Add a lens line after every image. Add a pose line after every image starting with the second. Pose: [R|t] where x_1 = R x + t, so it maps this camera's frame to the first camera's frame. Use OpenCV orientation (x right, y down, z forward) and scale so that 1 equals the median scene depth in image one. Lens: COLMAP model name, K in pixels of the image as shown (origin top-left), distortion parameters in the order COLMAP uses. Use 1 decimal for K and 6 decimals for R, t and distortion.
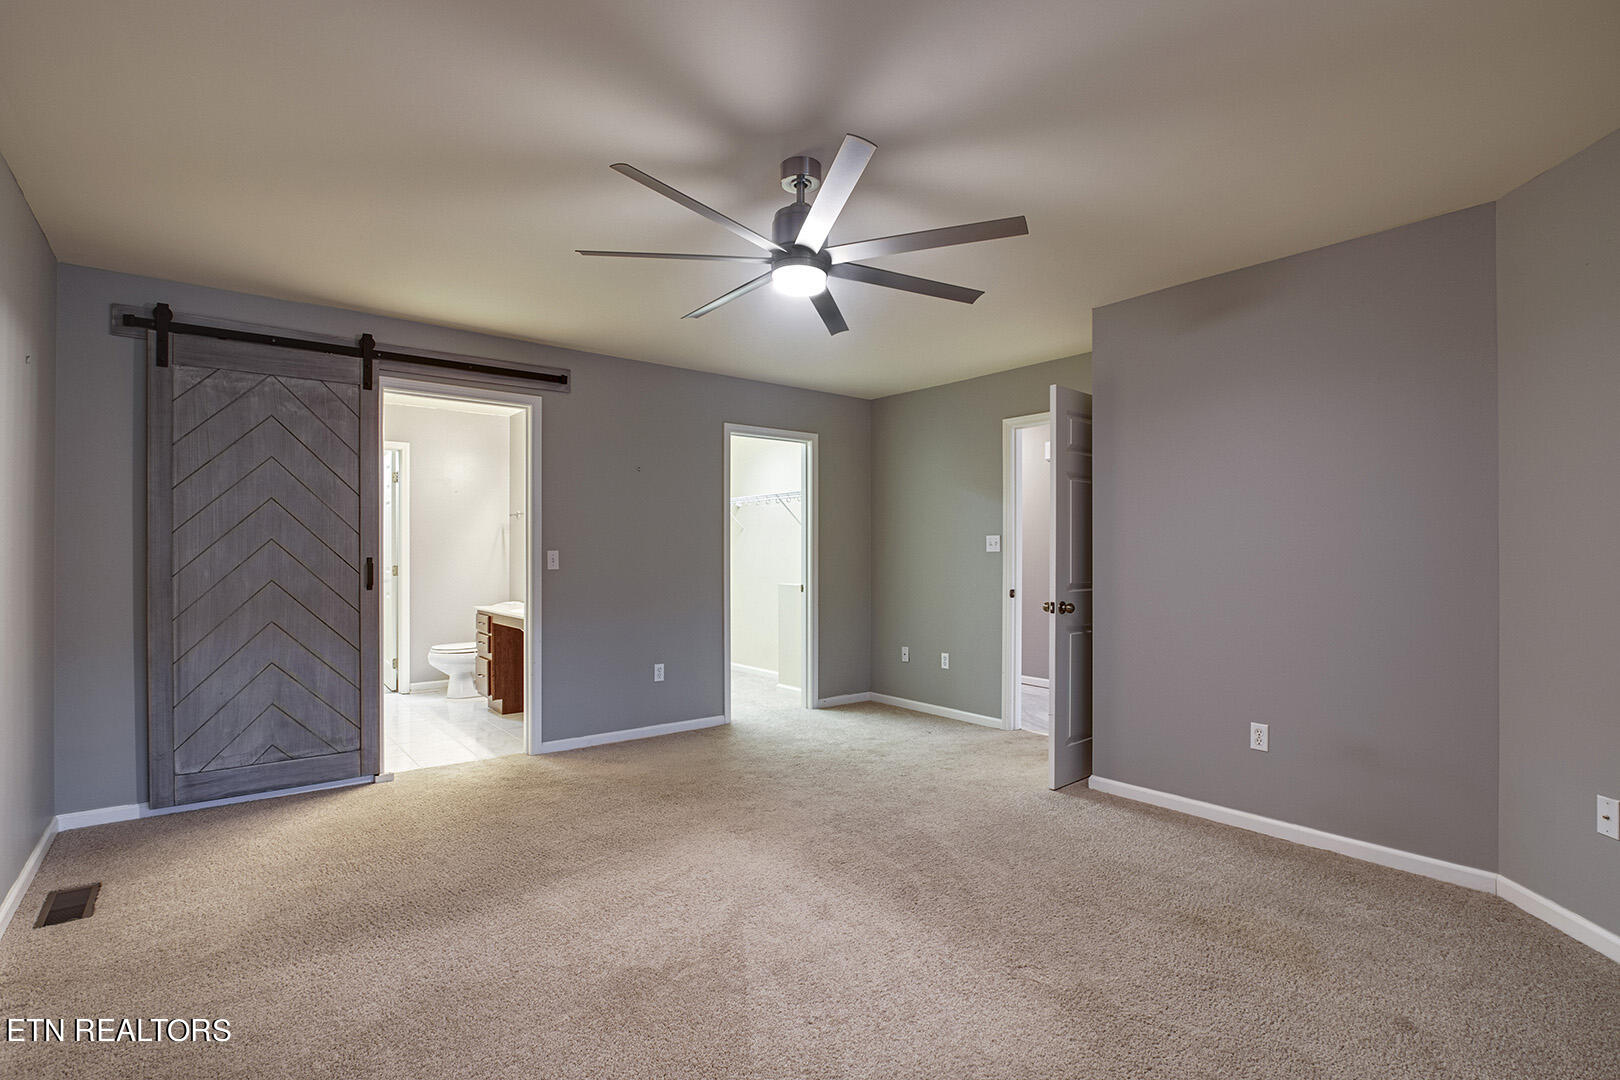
lens RADIAL K [[758.3, 0, 813.7], [0, 758.3, 549.8], [0, 0, 1]] dist [-0.035733, 0.007777]
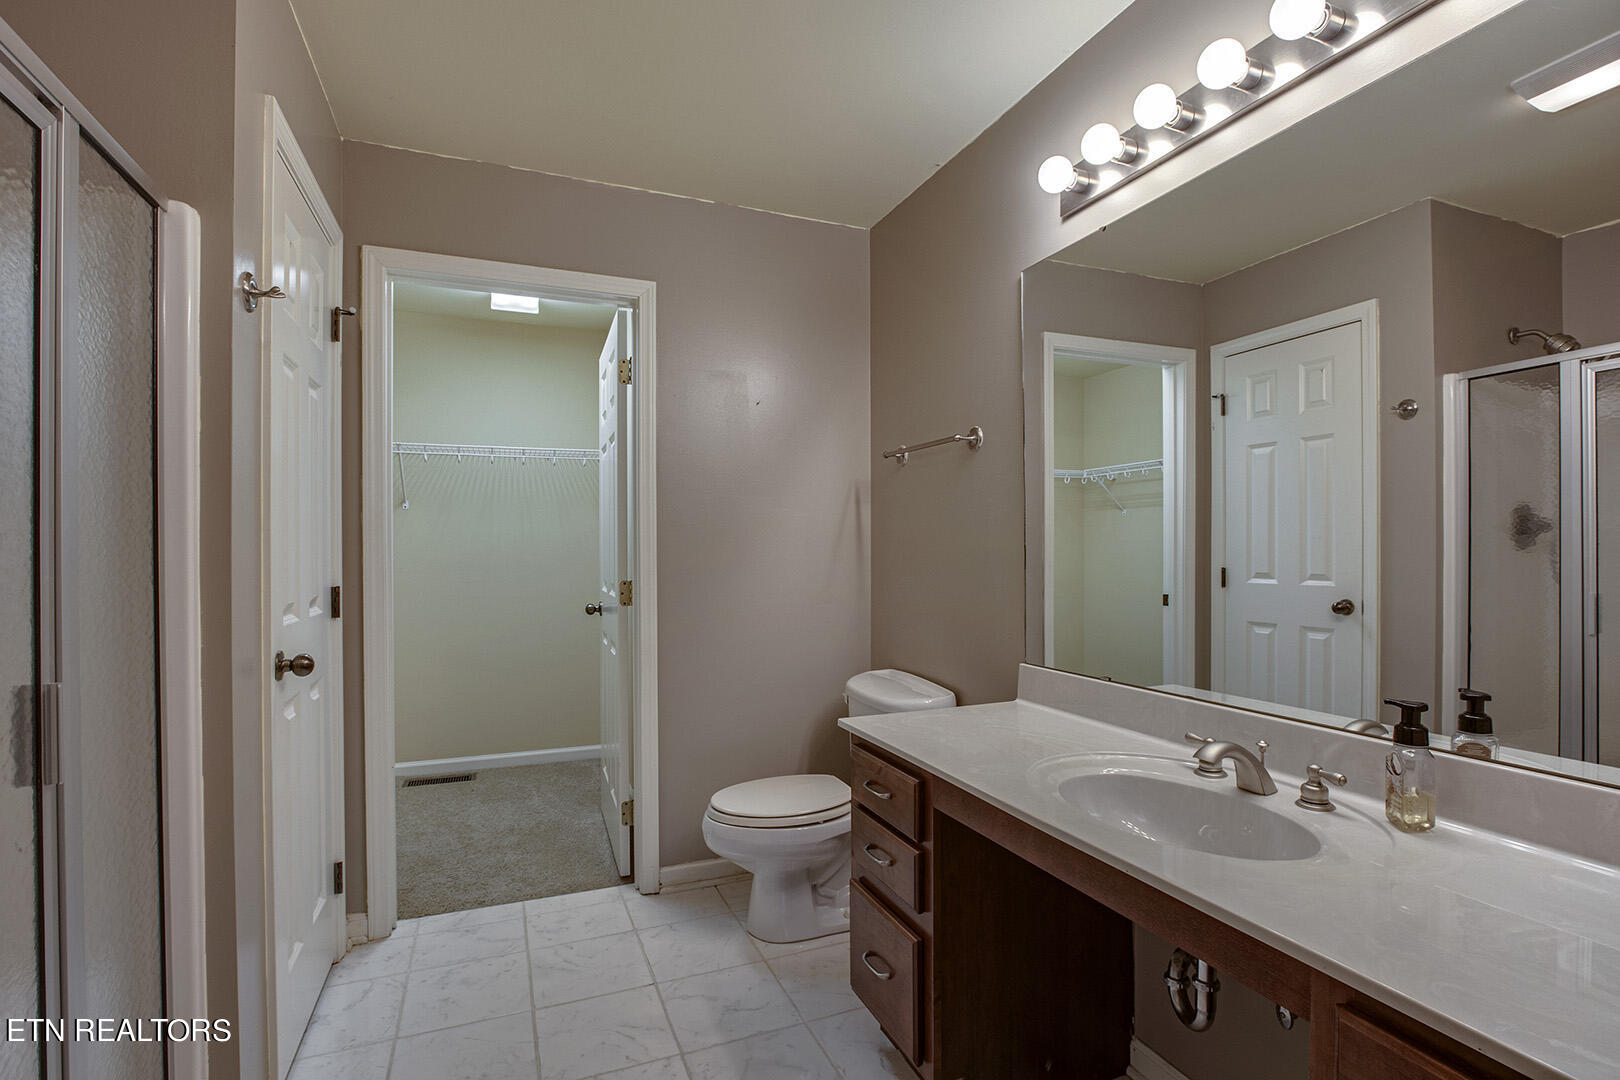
lens RADIAL K [[758.3, 0, 813.7], [0, 758.3, 549.8], [0, 0, 1]] dist [-0.035733, 0.007777]
pose [[0.954602, -0.004553, -0.297851, -0.341674], [0.005960, 0.999975, 0.003815, 0.003313], [0.297826, -0.005417, 0.954605, 0.646717]]
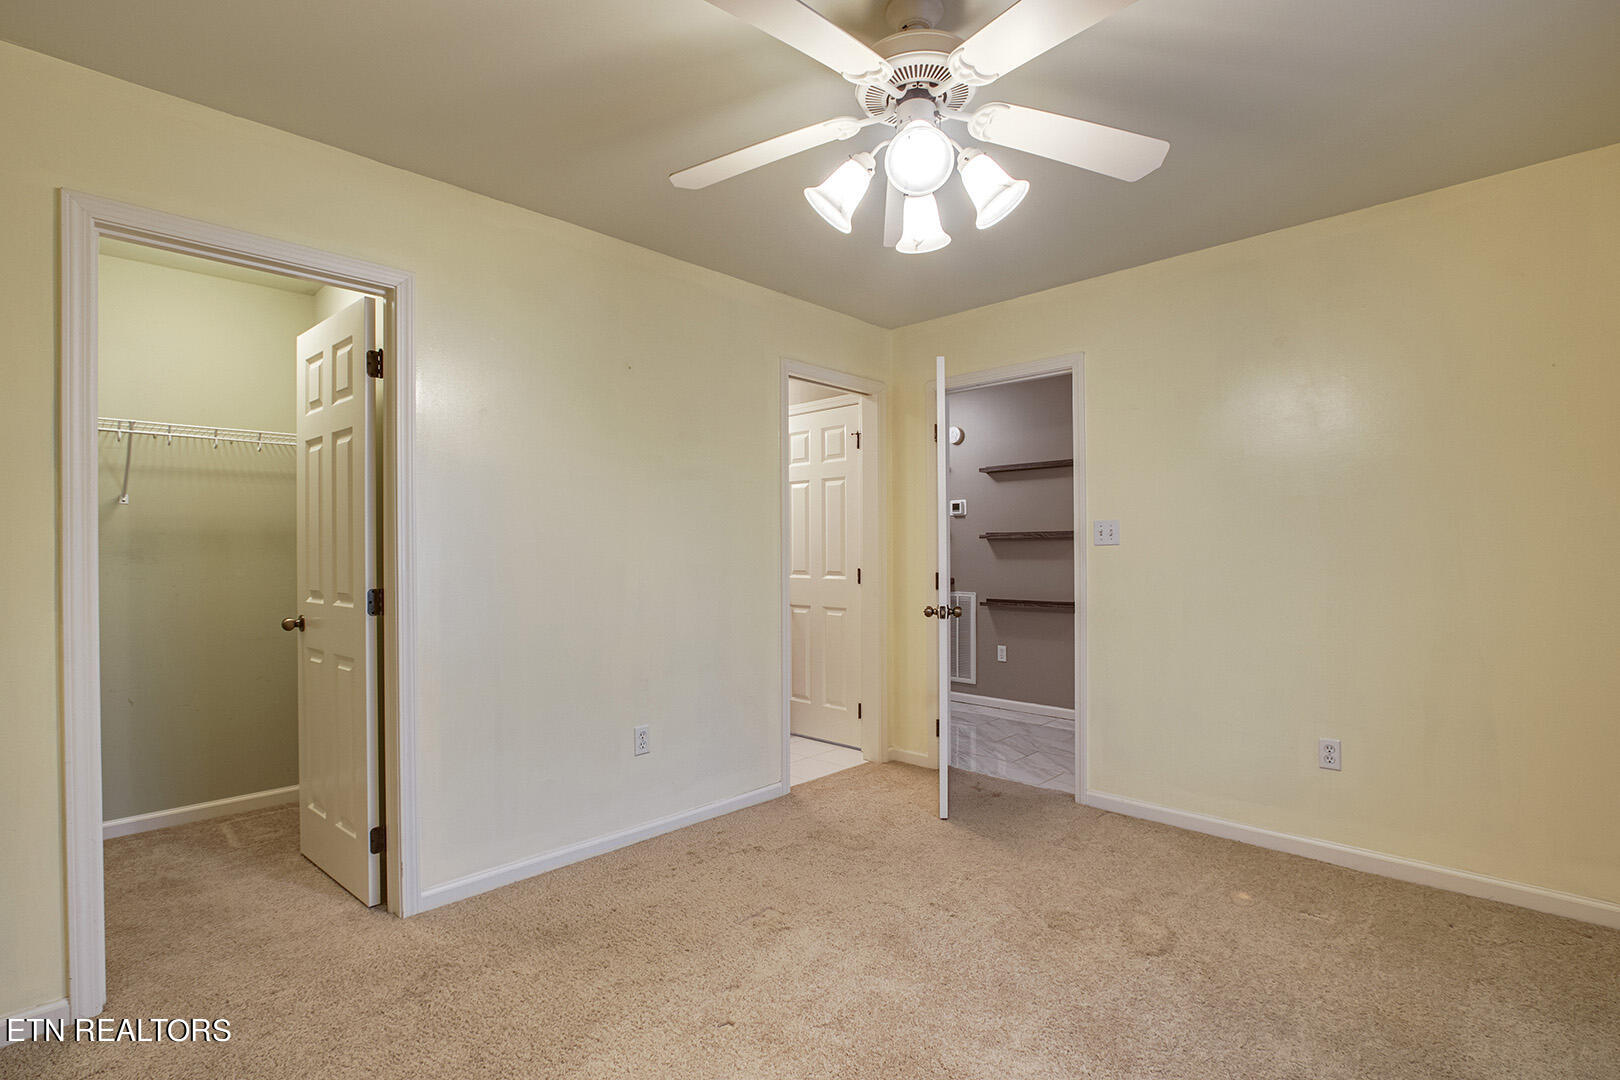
lens RADIAL K [[758.3, 0, 813.7], [0, 758.3, 549.8], [0, 0, 1]] dist [-0.035733, 0.007777]
pose [[0.917043, 0.002535, 0.398779, -0.513571], [-0.007085, 0.999926, 0.009936, -0.005106], [-0.398725, -0.011937, 0.916993, 0.571874]]
